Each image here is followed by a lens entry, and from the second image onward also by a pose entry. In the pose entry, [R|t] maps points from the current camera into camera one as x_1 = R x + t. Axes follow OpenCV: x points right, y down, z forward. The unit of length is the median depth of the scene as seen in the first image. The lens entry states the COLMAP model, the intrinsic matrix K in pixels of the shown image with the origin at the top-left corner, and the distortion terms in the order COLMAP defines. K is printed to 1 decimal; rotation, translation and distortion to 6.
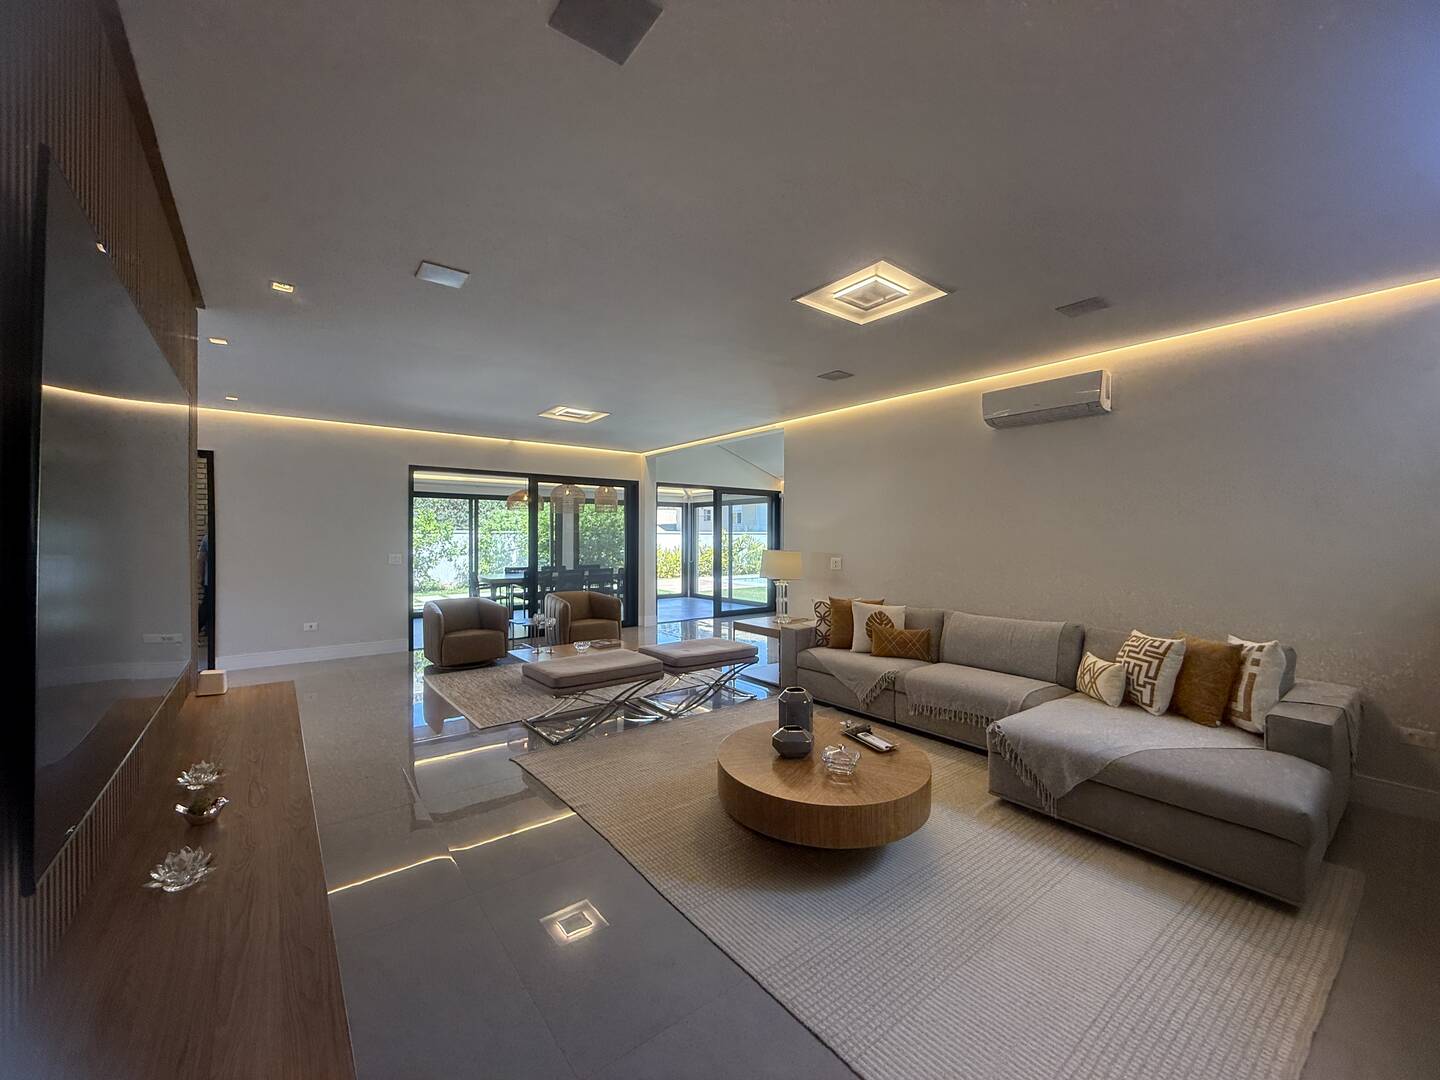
lens RADIAL K [[576.9, 0, 725.3], [0, 576.9, 534.7], [0, 0, 1]] dist [0.002320, 0.000059]
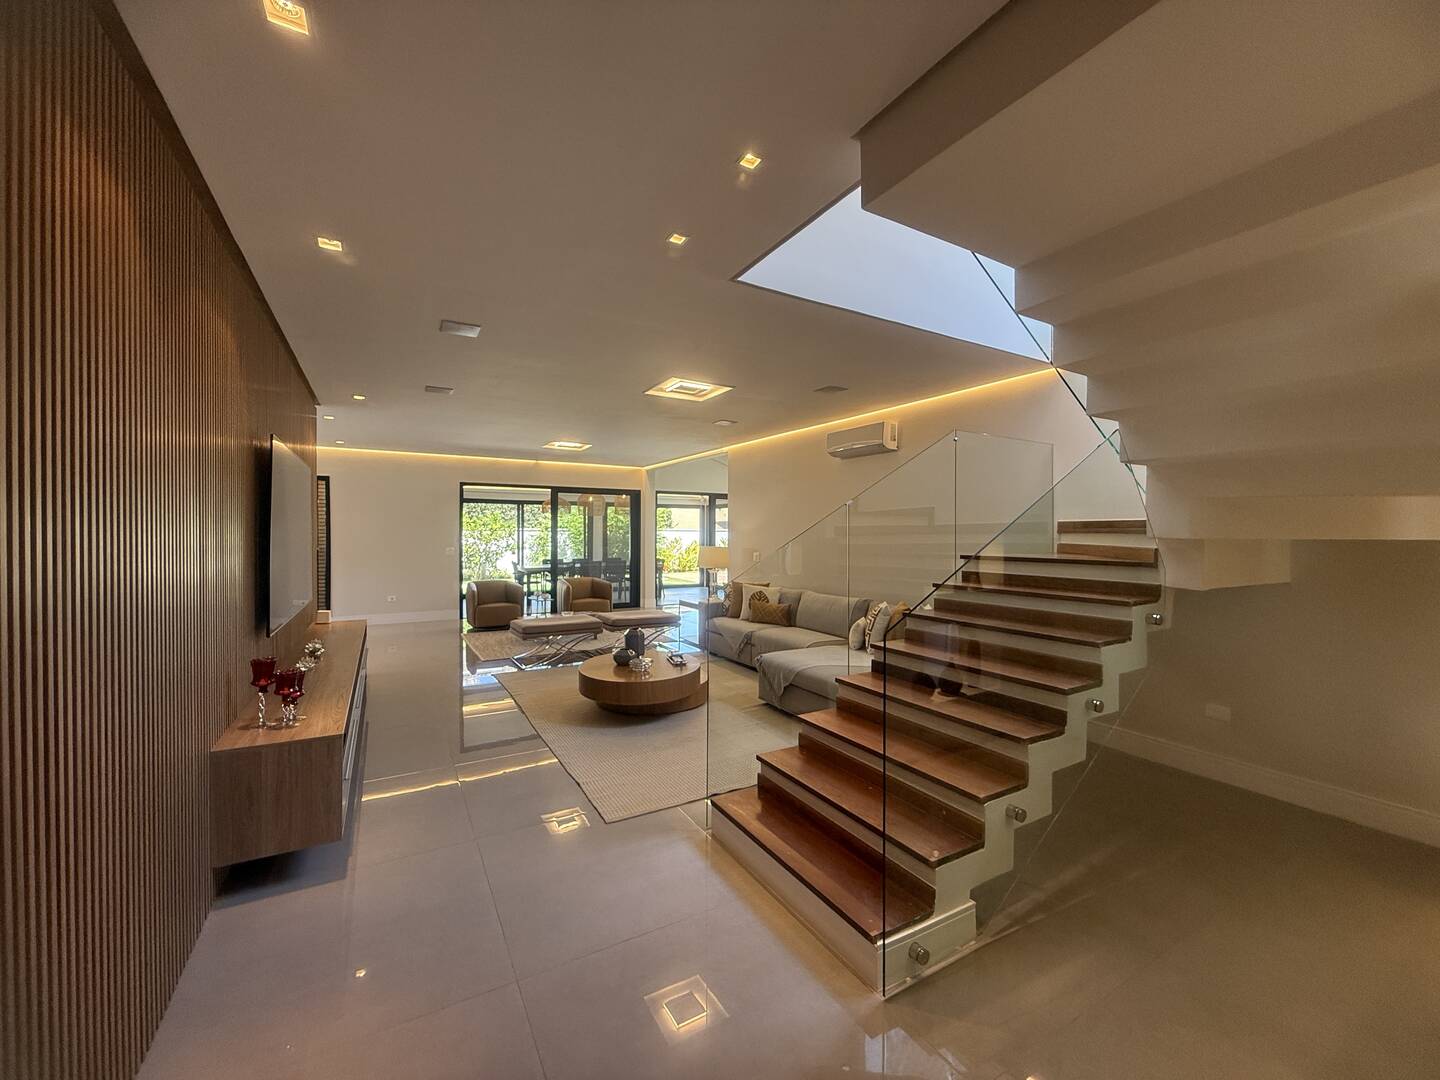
lens RADIAL K [[576.9, 0, 724.5], [0, 576.9, 538.6], [0, 0, 1]] dist [0.002320, 0.000059]
pose [[0.990850, 0.004490, -0.134891, 0.336810], [-0.002751, 0.999911, 0.013080, -0.009940], [0.134937, -0.012590, 0.990774, -0.347767]]
